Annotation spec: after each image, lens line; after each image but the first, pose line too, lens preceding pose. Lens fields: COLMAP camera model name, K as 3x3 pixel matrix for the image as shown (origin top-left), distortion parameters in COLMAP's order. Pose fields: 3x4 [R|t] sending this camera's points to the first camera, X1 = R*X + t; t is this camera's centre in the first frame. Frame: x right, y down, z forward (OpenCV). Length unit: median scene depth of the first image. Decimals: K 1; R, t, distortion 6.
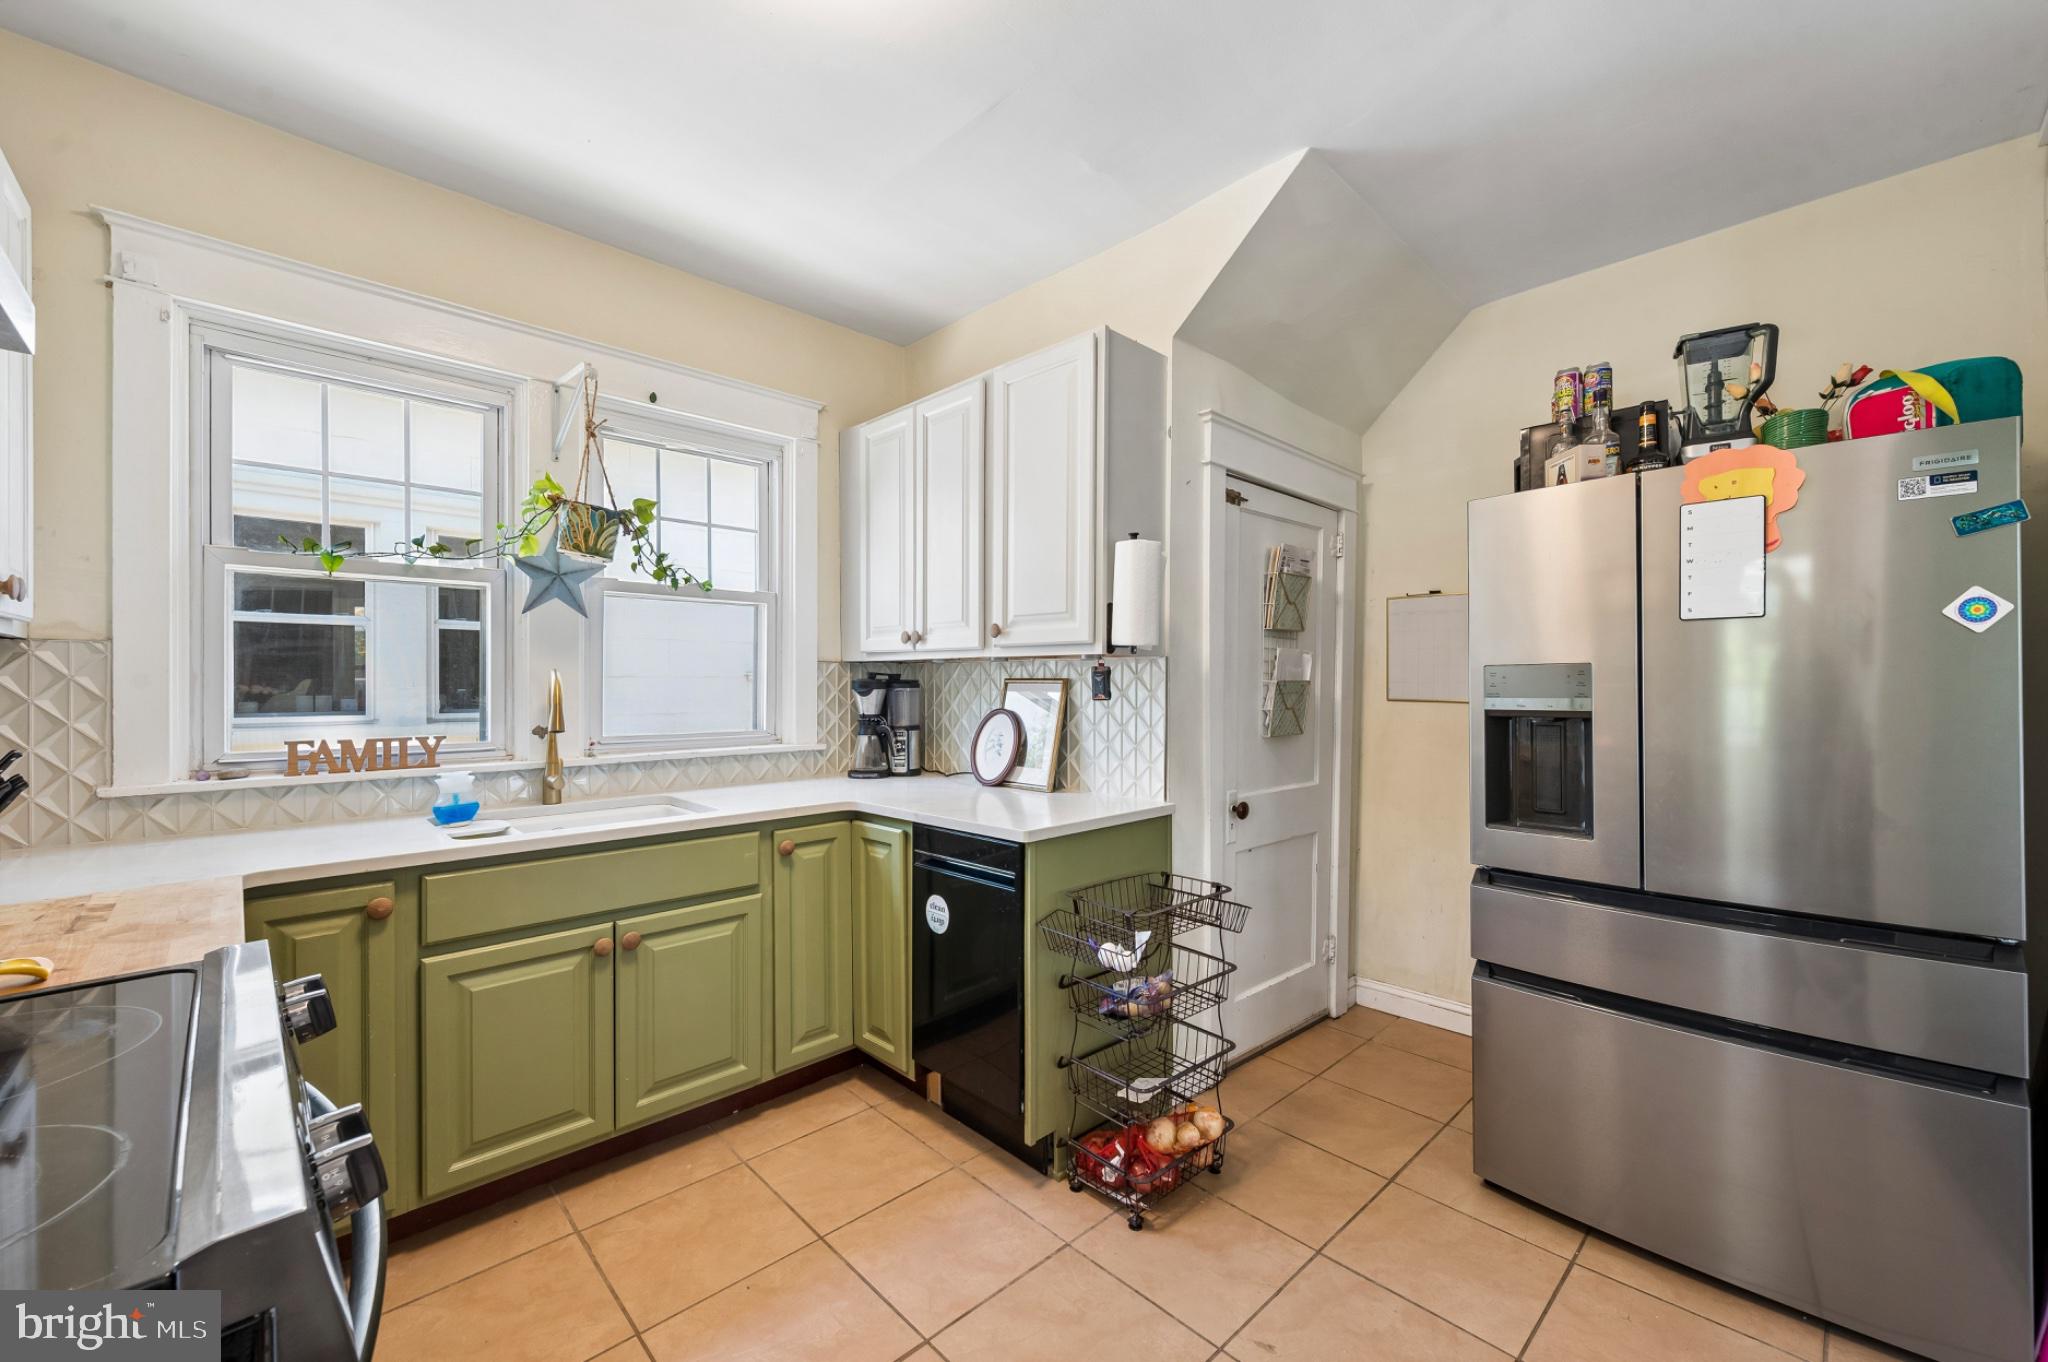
lens RADIAL K [[814.6, 0, 1005.9], [0, 814.6, 683.9], [0, 0, 1]] dist [-0.002411, 0.000021]
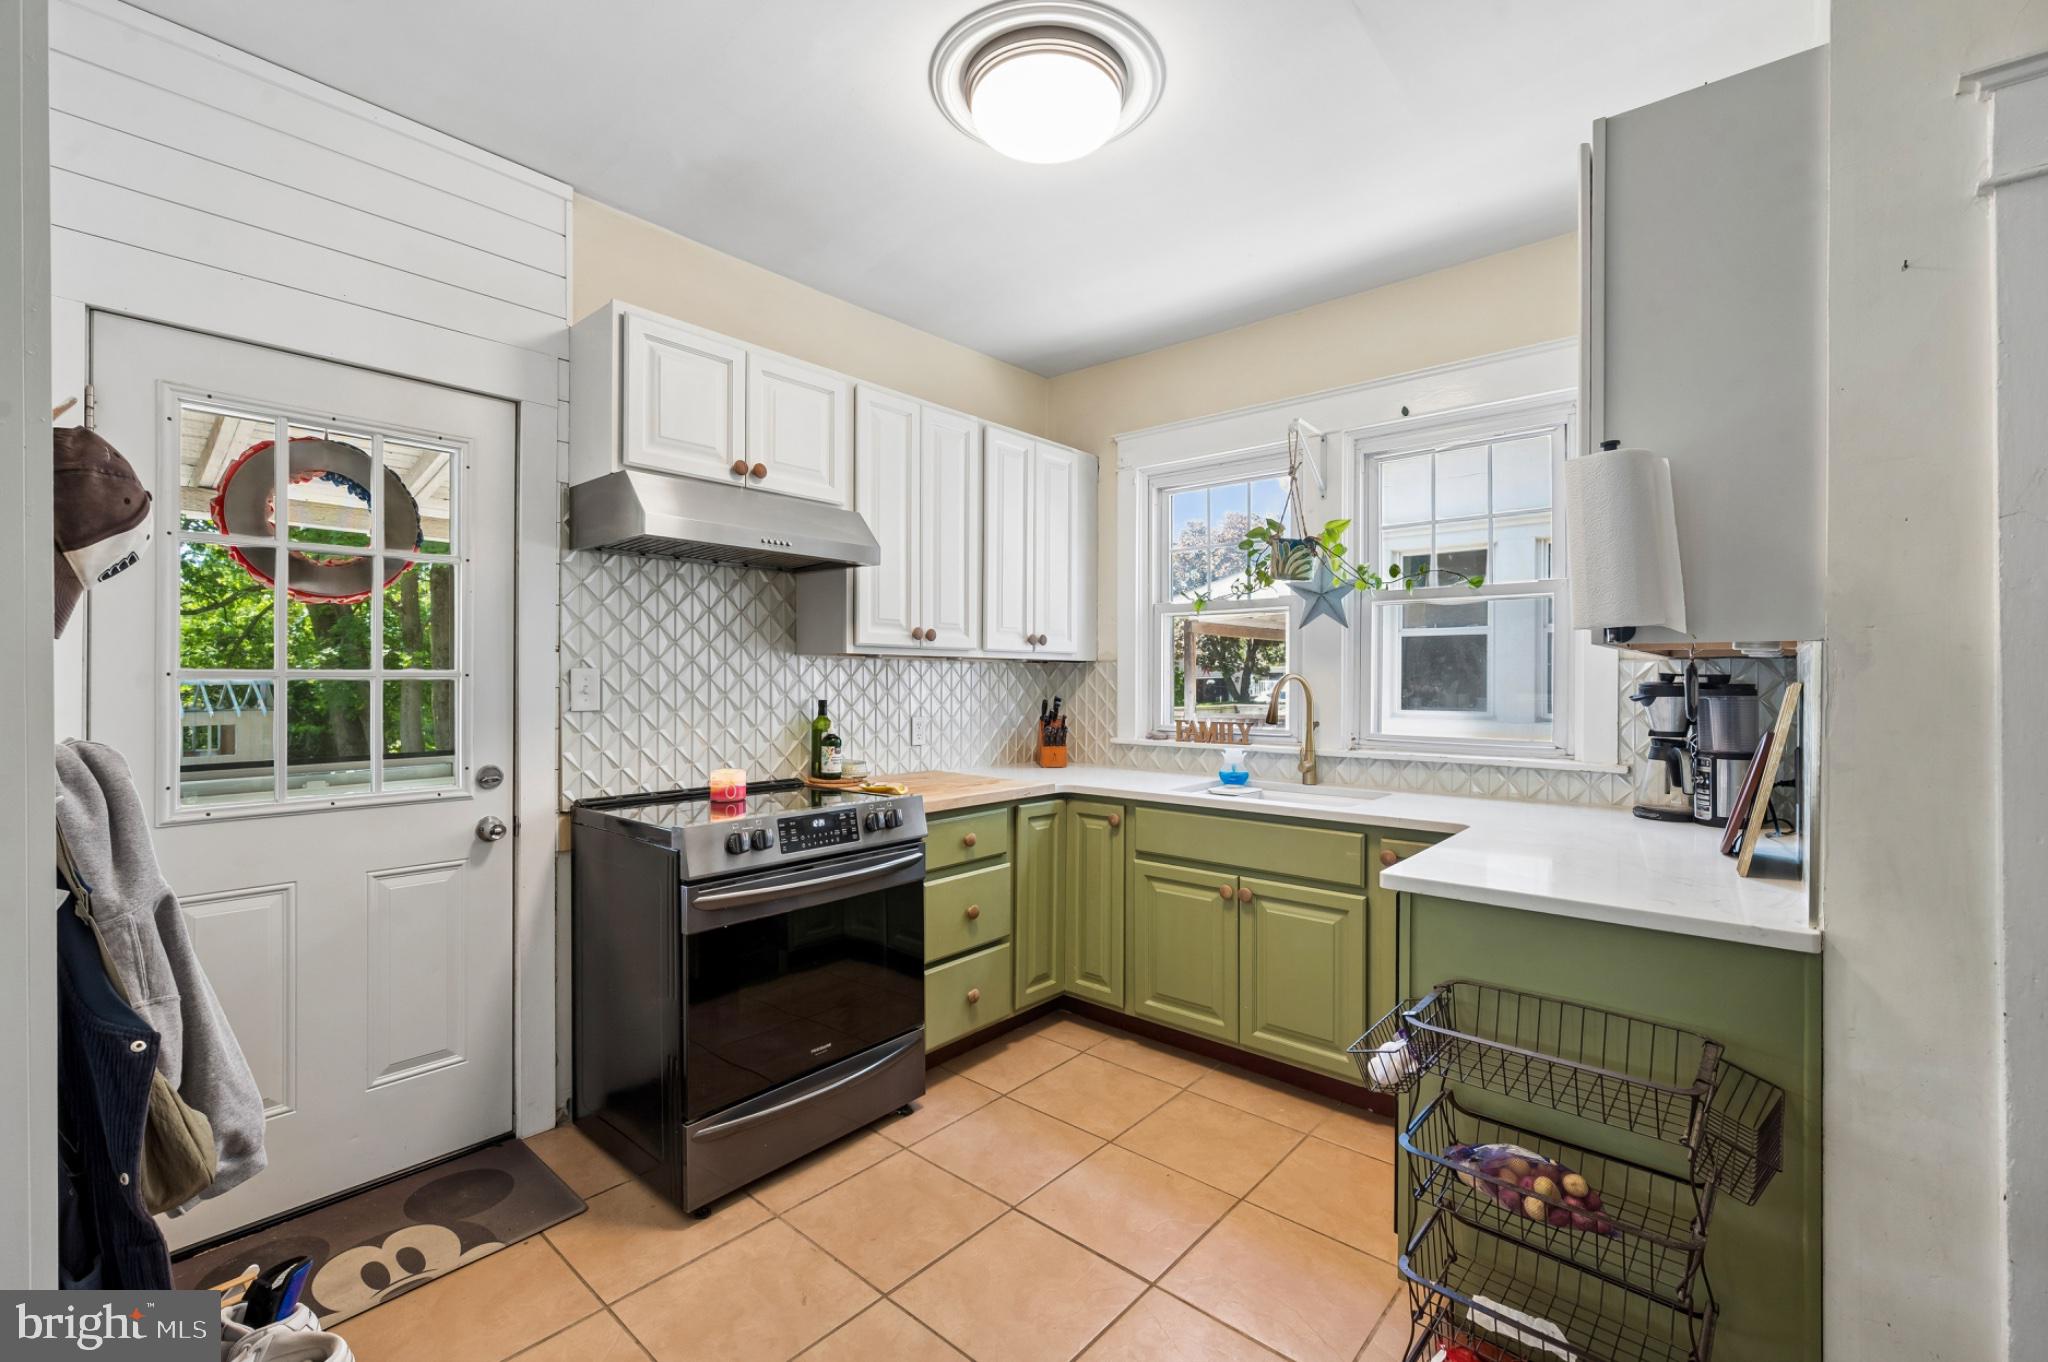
lens RADIAL K [[862.5, 0, 1041.5], [0, 862.5, 676.3], [0, 0, 1]] dist [-0.007672, 0.000591]
pose [[0.103613, -0.002933, -0.994613, 0.701376], [-0.004831, 0.999982, -0.003452, -0.007734], [0.994606, 0.005163, 0.103597, 0.486435]]
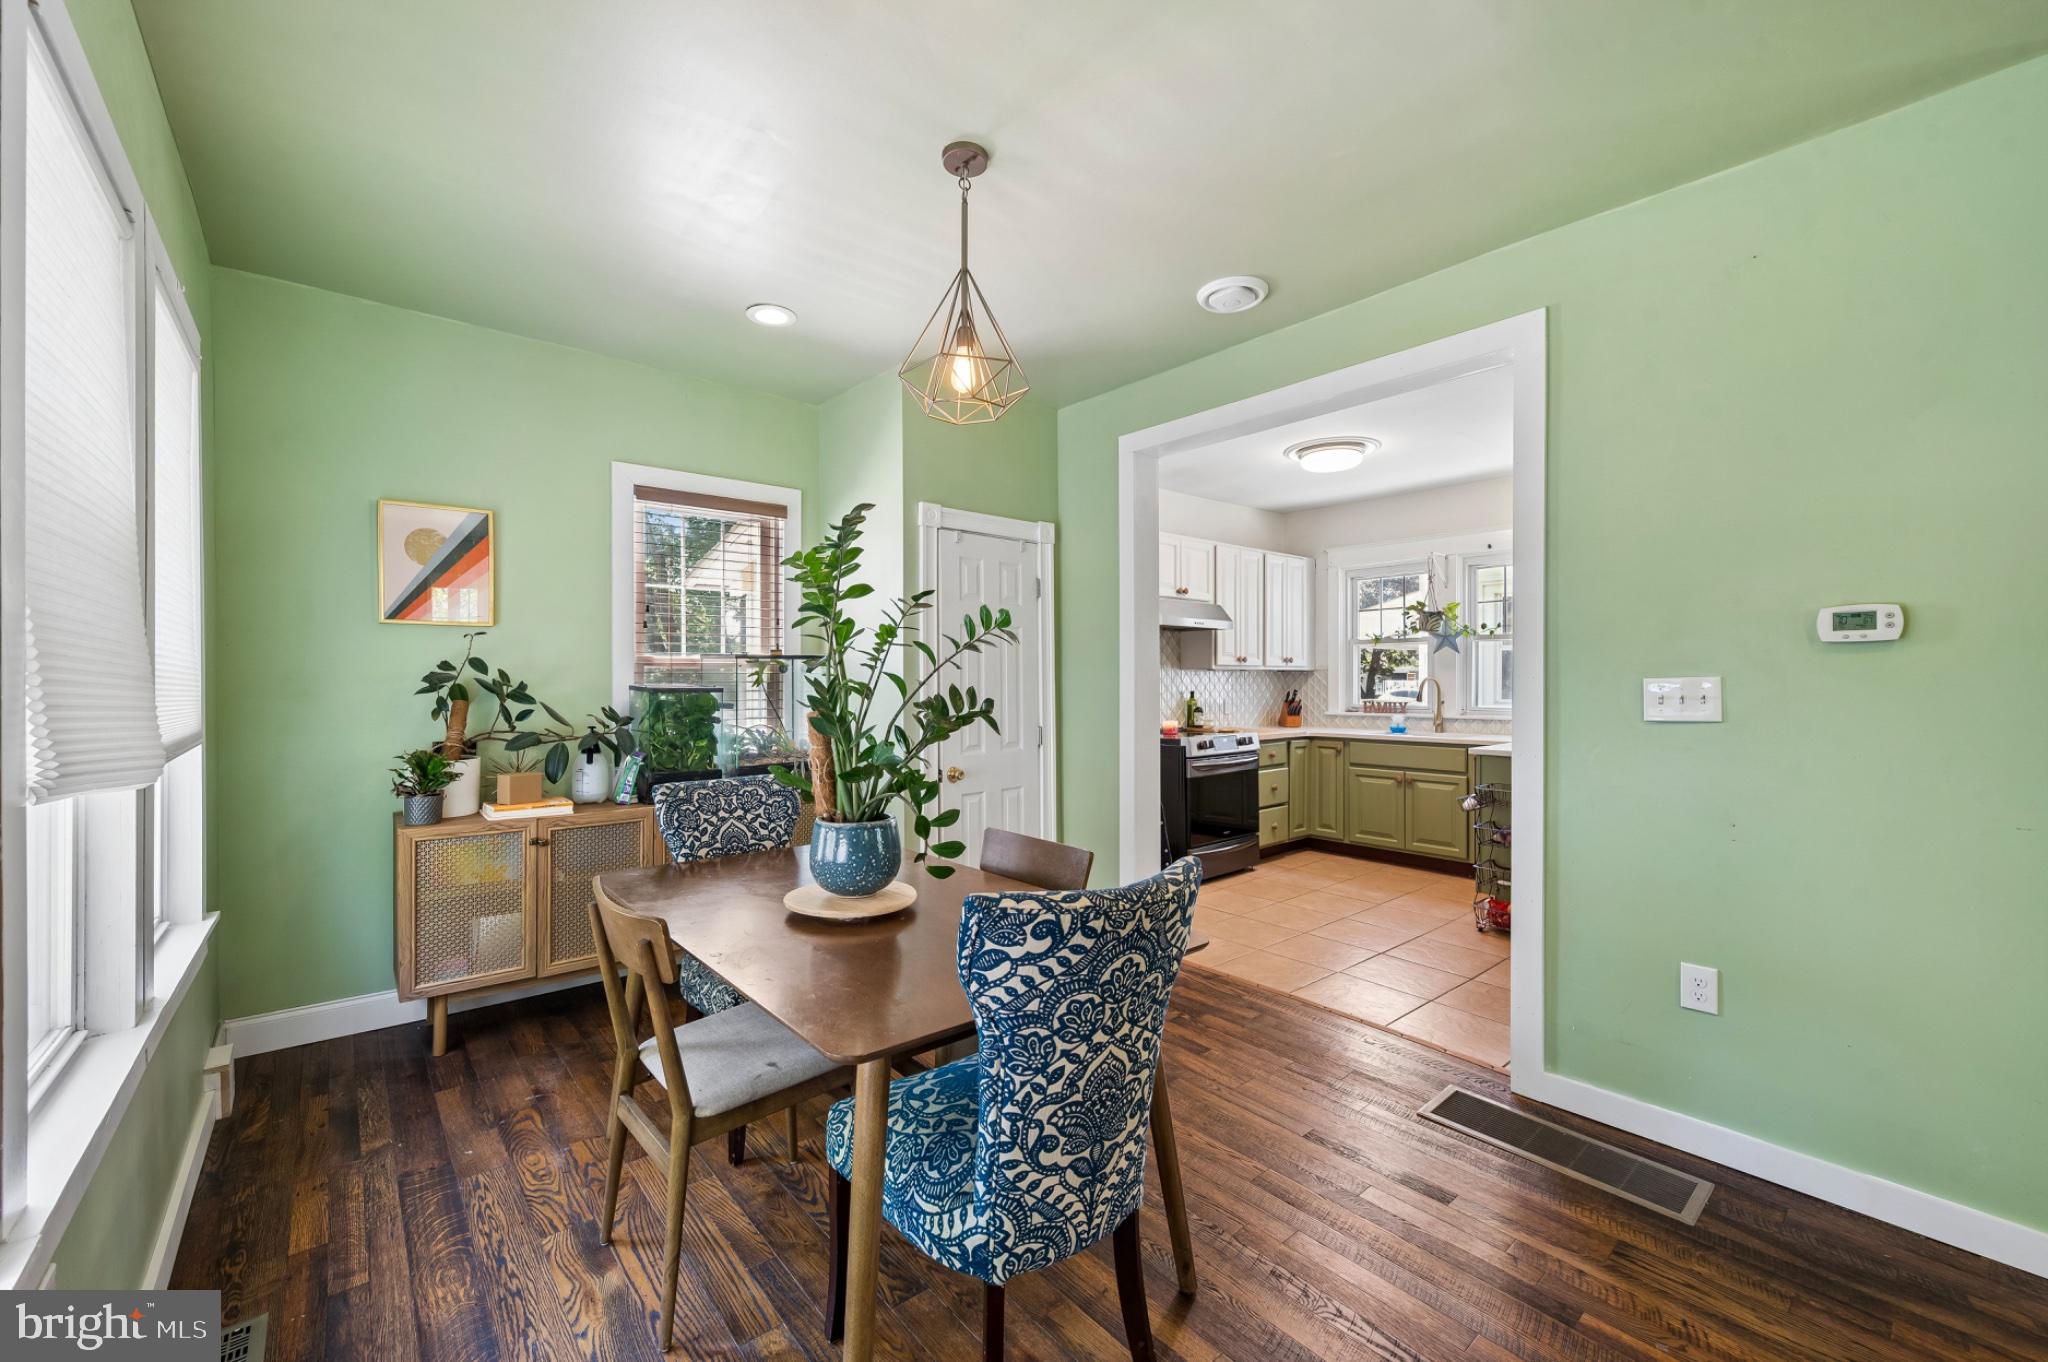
lens RADIAL K [[814.6, 0, 1021.5], [0, 814.6, 678.8], [0, 0, 1]] dist [-0.002411, 0.000021]
pose [[-0.060129, -0.002031, -0.998189, 1.978584], [0.000048, 0.999998, -0.002038, -0.007721], [0.998191, -0.000170, -0.060128, -0.086968]]
